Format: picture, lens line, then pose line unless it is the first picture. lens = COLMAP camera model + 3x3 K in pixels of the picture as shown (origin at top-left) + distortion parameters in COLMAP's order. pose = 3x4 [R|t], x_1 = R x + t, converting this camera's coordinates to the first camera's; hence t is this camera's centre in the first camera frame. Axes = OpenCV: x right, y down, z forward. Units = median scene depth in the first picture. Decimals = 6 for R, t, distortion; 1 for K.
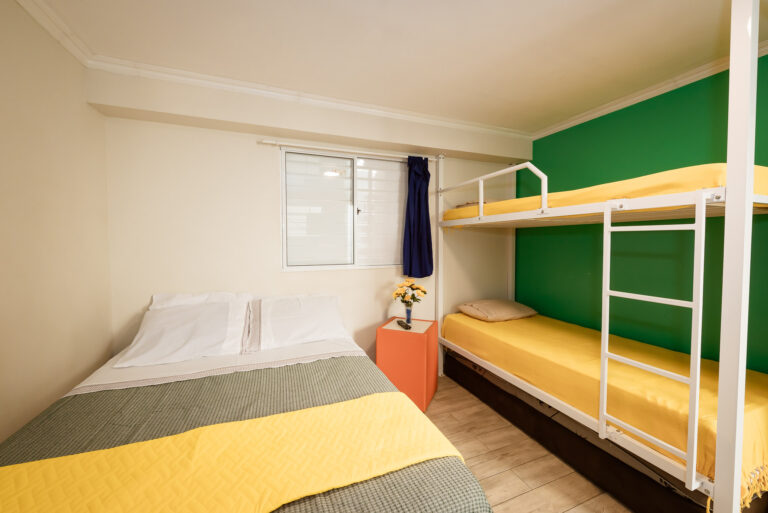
lens RADIAL K [[300.6, 0, 382.3], [0, 300.6, 254.0], [0, 0, 1]] dist [0.000738, -0.000566]
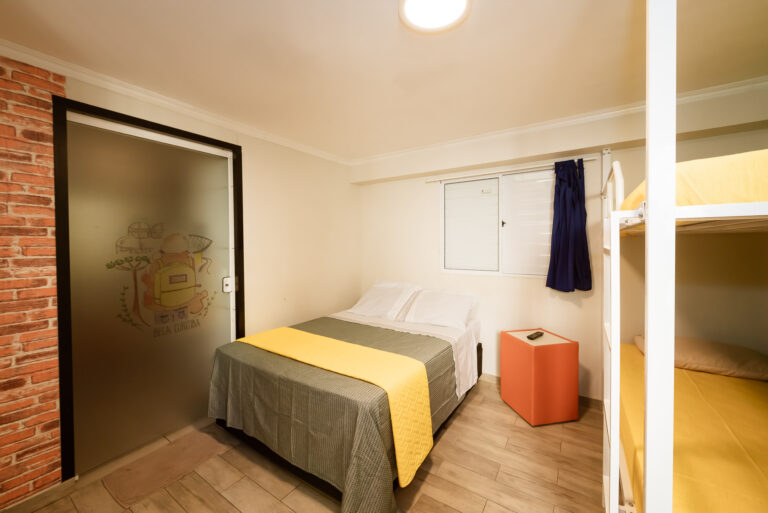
lens RADIAL K [[300.6, 0, 389.4], [0, 300.6, 250.2], [0, 0, 1]] dist [0.000738, -0.000566]
pose [[0.573360, 0.016017, -0.819147, 0.718149], [-0.032587, 0.999464, -0.003266, -0.034076], [0.818655, 0.028566, 0.573575, 0.034340]]
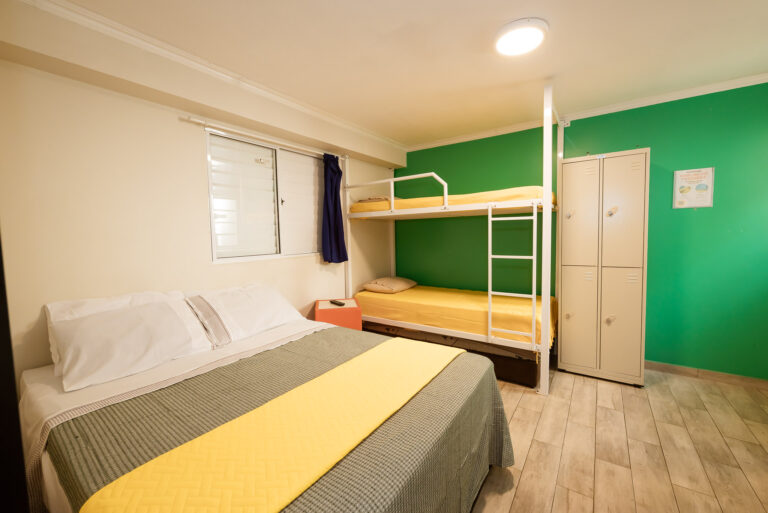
lens RADIAL K [[306.4, 0, 382.3], [0, 306.4, 255.9], [0, 0, 1]] dist [0.004196, -0.000489]
pose [[0.841715, -0.055189, 0.537094, -0.449270], [0.042349, 0.998446, 0.036227, 0.023177], [-0.538258, -0.007747, 0.842744, -0.083116]]
